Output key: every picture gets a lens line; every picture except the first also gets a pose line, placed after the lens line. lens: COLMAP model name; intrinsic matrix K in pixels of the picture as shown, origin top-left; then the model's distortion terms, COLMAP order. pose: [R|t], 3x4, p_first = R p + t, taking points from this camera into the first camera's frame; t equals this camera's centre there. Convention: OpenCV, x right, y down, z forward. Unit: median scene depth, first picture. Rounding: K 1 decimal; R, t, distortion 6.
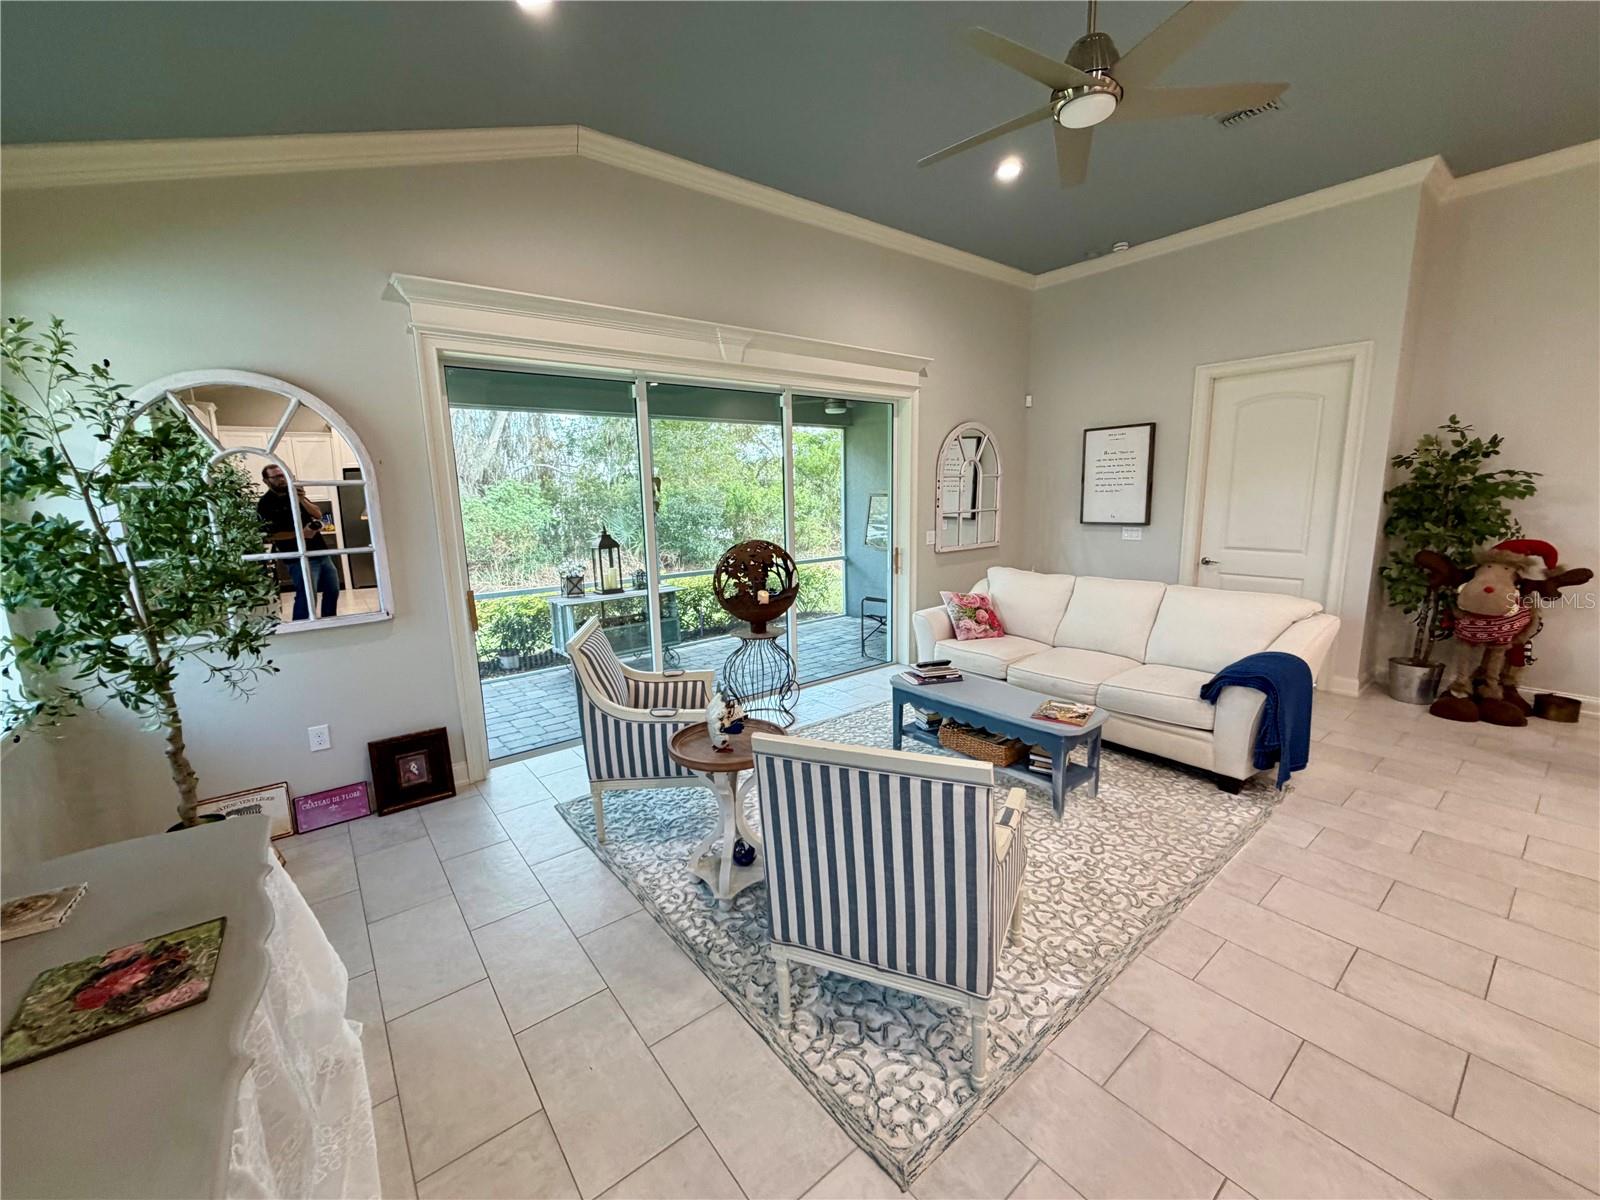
lens RADIAL K [[636.8, 0, 794.5], [0, 636.8, 598.9], [0, 0, 1]] dist [0.000220, 0.000242]
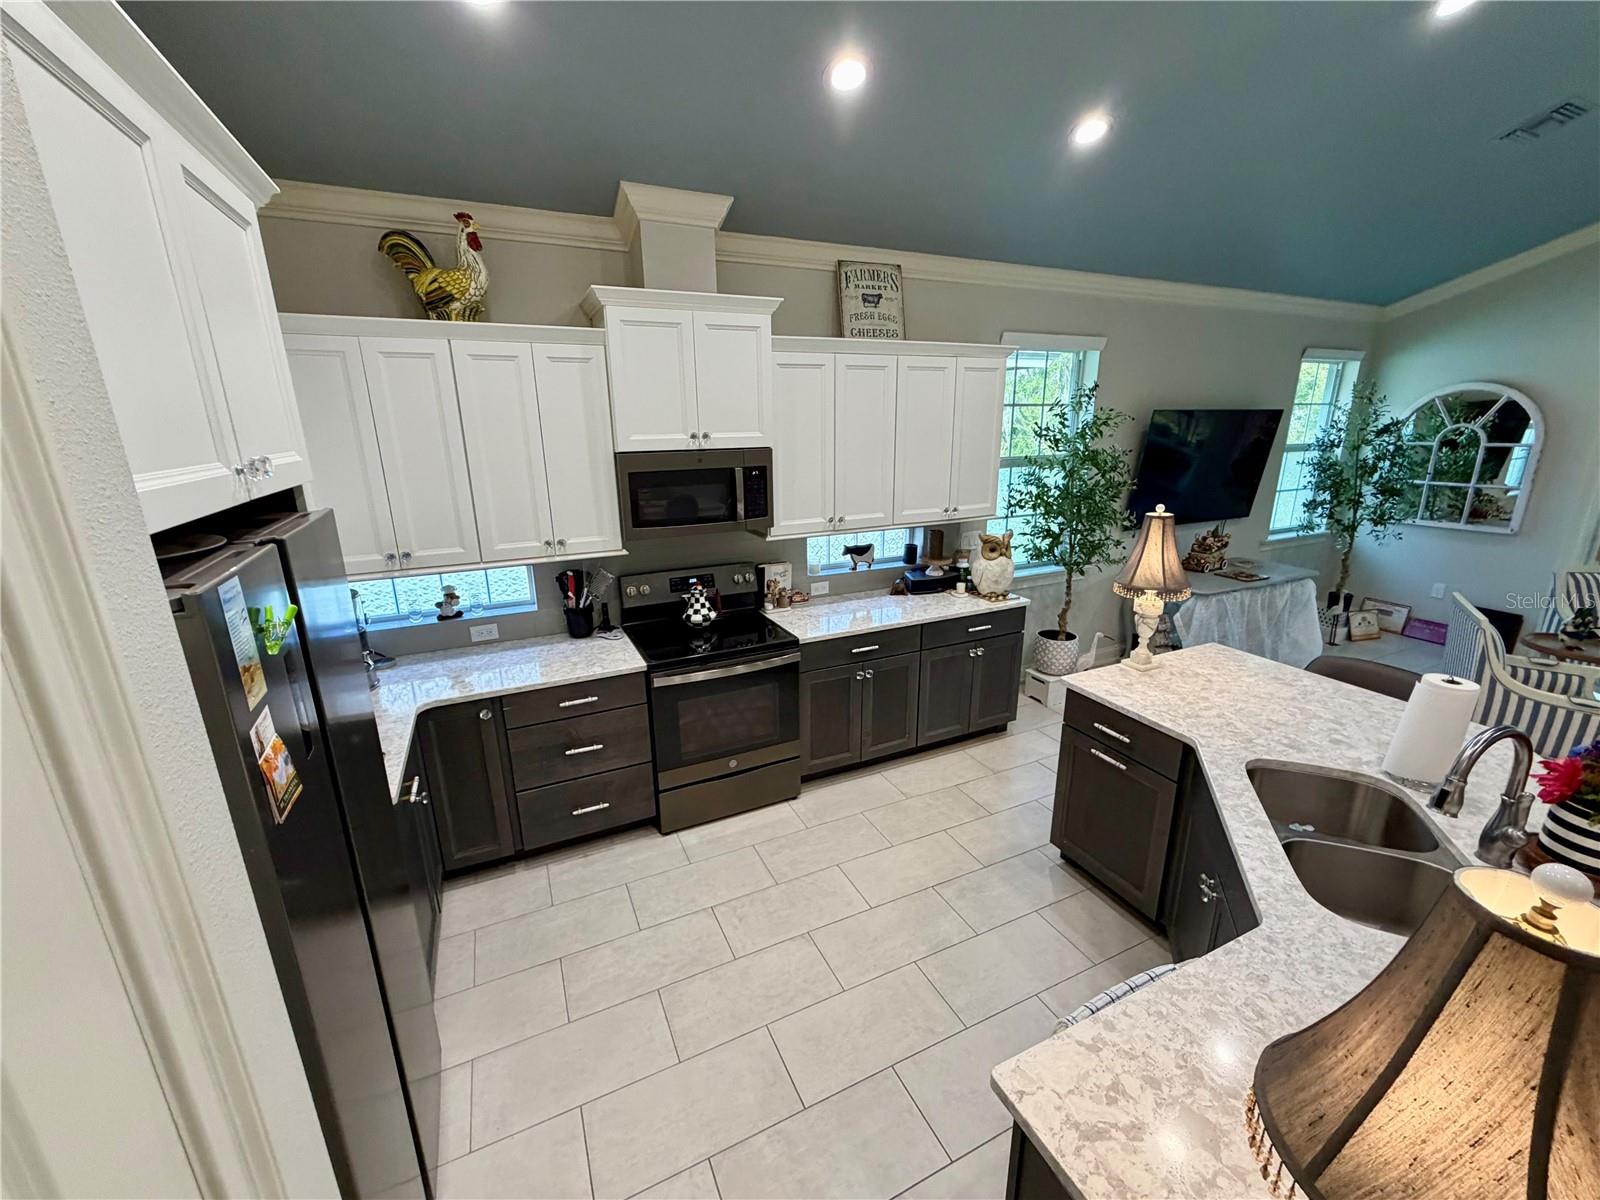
lens RADIAL K [[638.9, 0, 794.1], [0, 638.9, 598.5], [0, 0, 1]] dist [0.000789, 0.000149]
pose [[-0.228244, 0.286399, -0.930527, 0.939394], [-0.147087, 0.934642, 0.323744, -0.051284], [0.962429, 0.210761, -0.171201, -0.289286]]
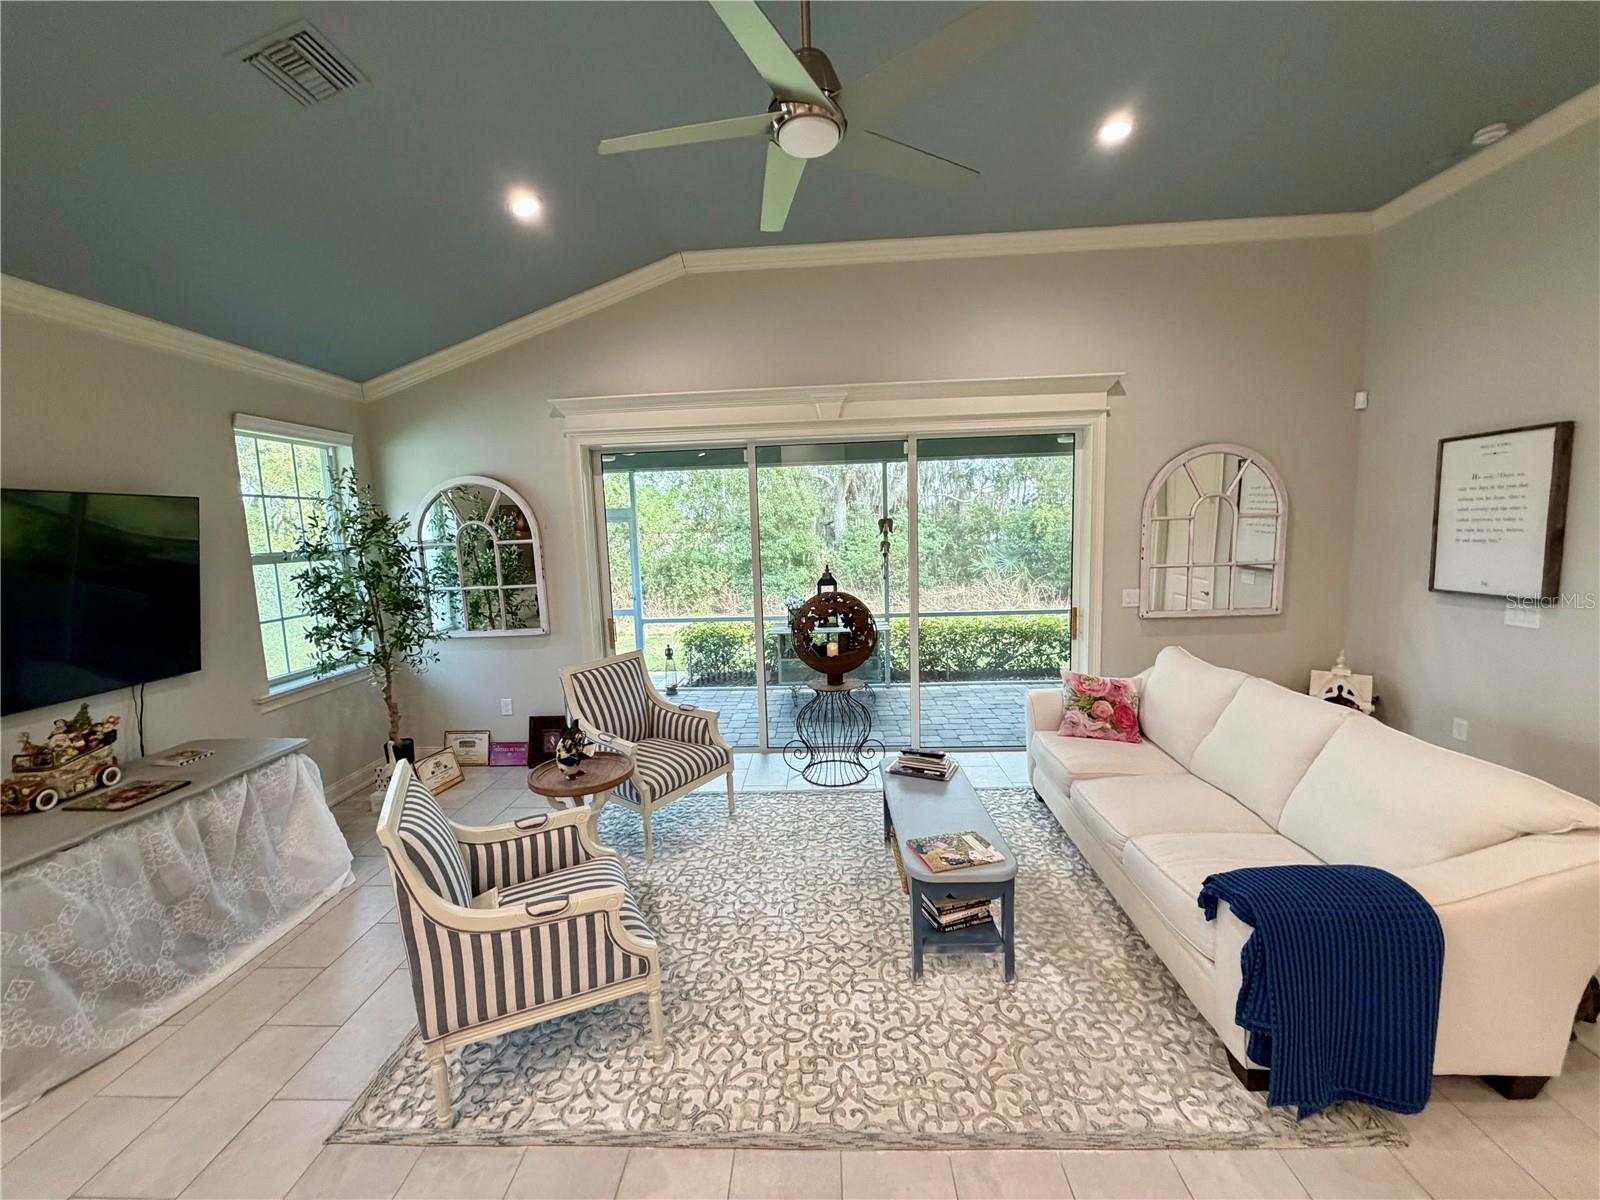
lens RADIAL K [[636.8, 0, 794.5], [0, 636.8, 598.9], [0, 0, 1]] dist [0.000220, 0.000242]
pose [[0.757172, 0.072545, -0.649175, 0.541335], [-0.093370, 0.995629, 0.002359, -0.077861], [0.646508, 0.058827, 0.760635, 0.193886]]
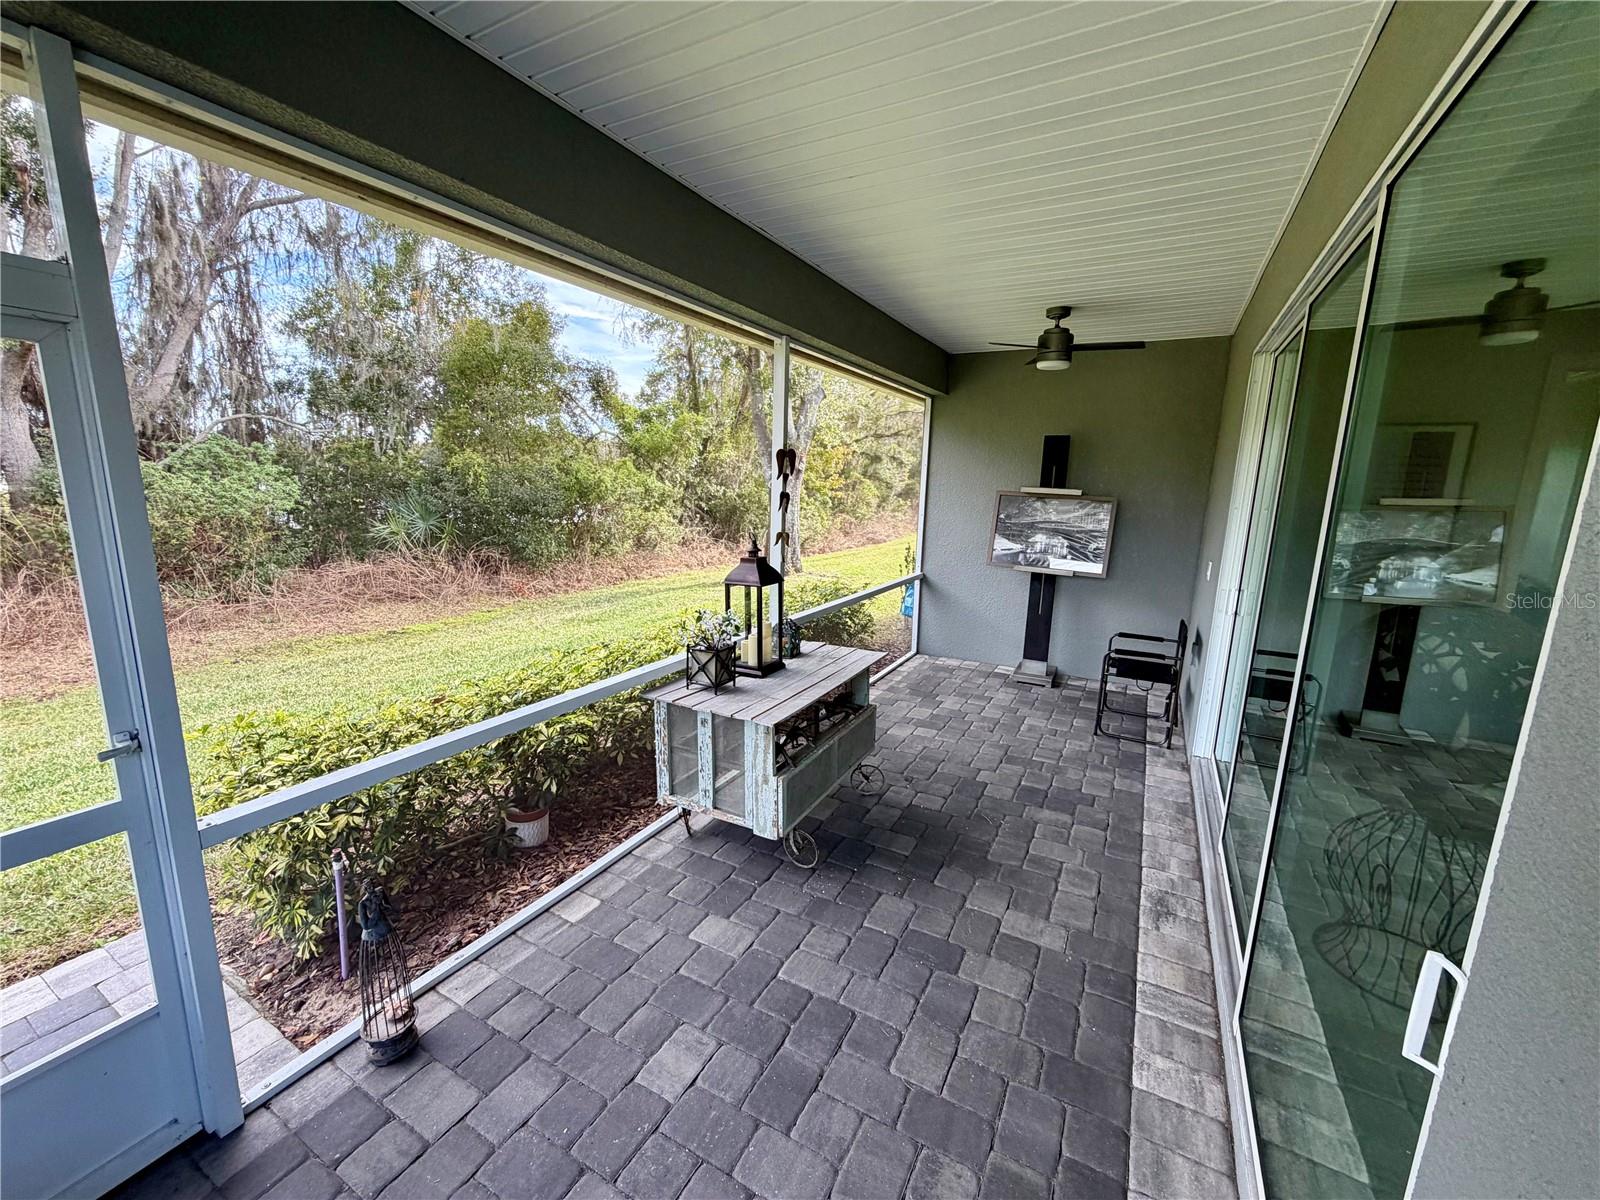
lens RADIAL K [[638.9, 0, 794.1], [0, 638.9, 598.5], [0, 0, 1]] dist [0.000789, 0.000149]
pose [[0.920831, -0.024929, 0.389165, -0.679987], [0.018071, 0.999610, 0.021274, -0.113631], [-0.389543, -0.012557, 0.920922, 0.755556]]
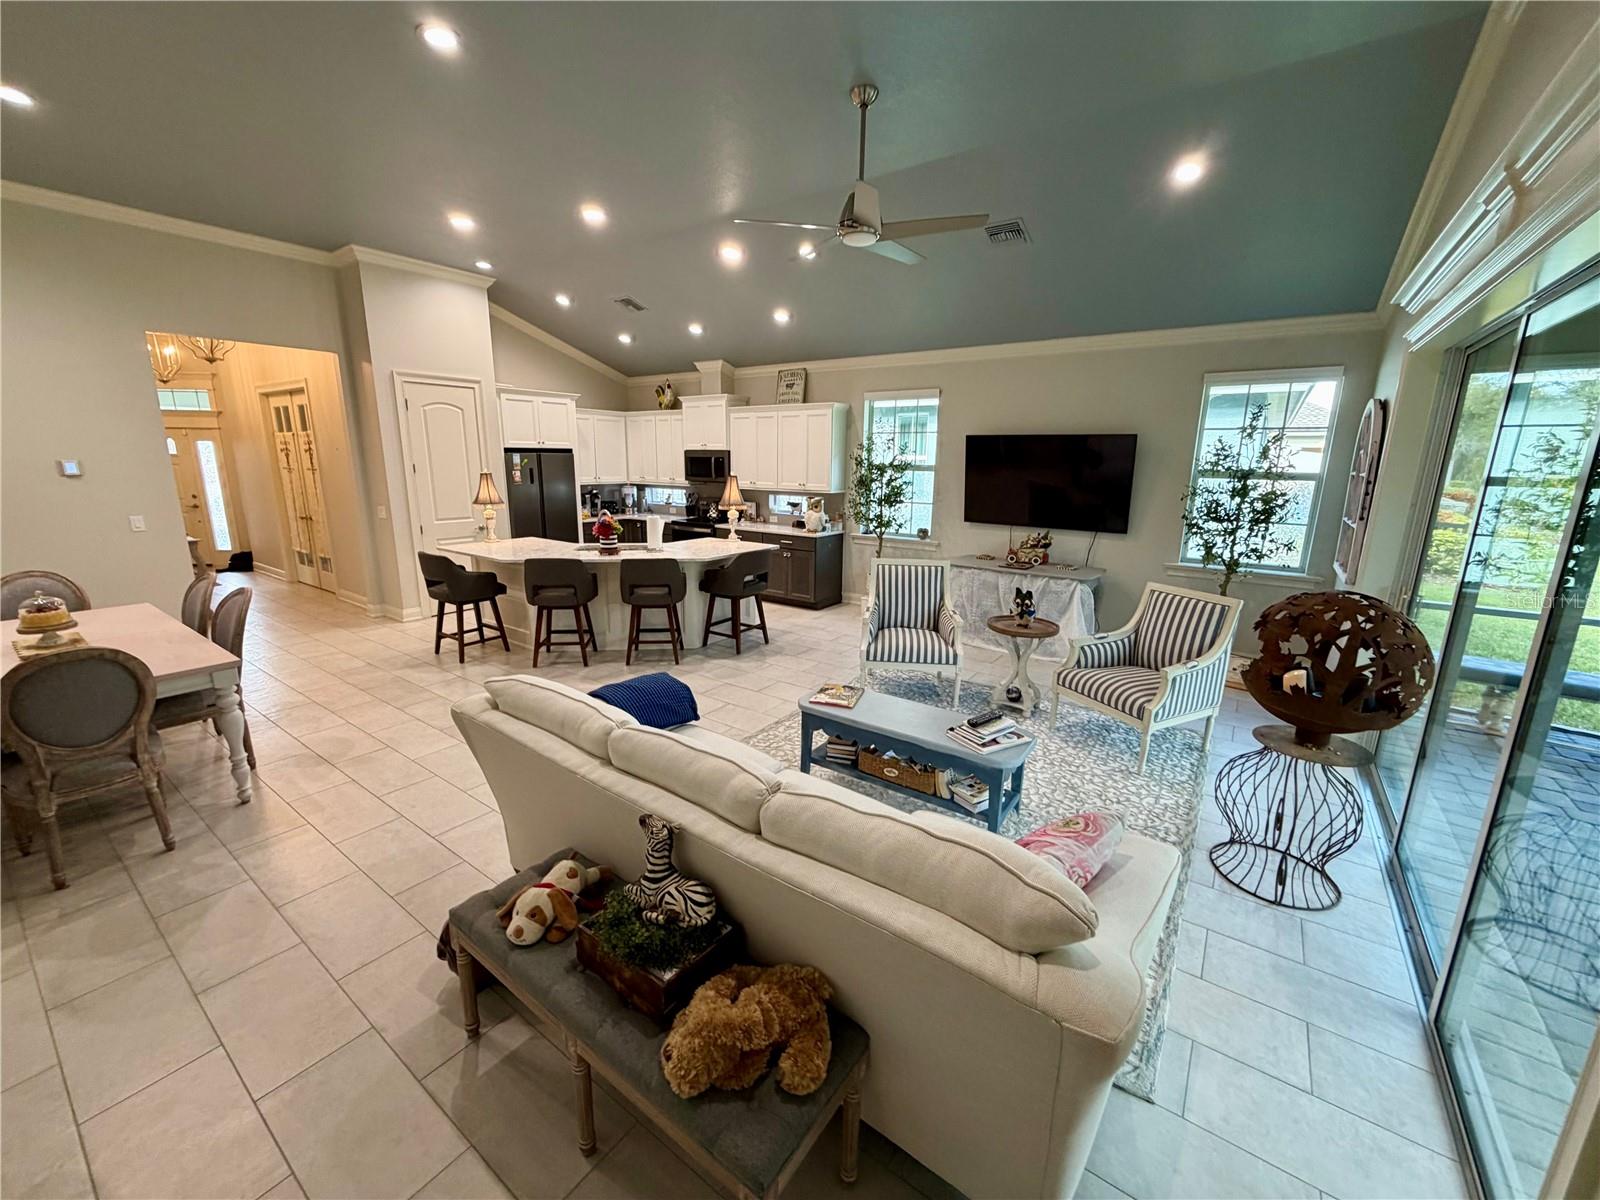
lens RADIAL K [[636.8, 0, 794.5], [0, 636.8, 598.9], [0, 0, 1]] dist [0.000220, 0.000242]
pose [[-0.961567, 0.071562, -0.265082, 0.556527], [-0.036283, 0.923854, 0.381021, -0.283157], [0.272164, 0.375995, -0.885751, 1.360230]]
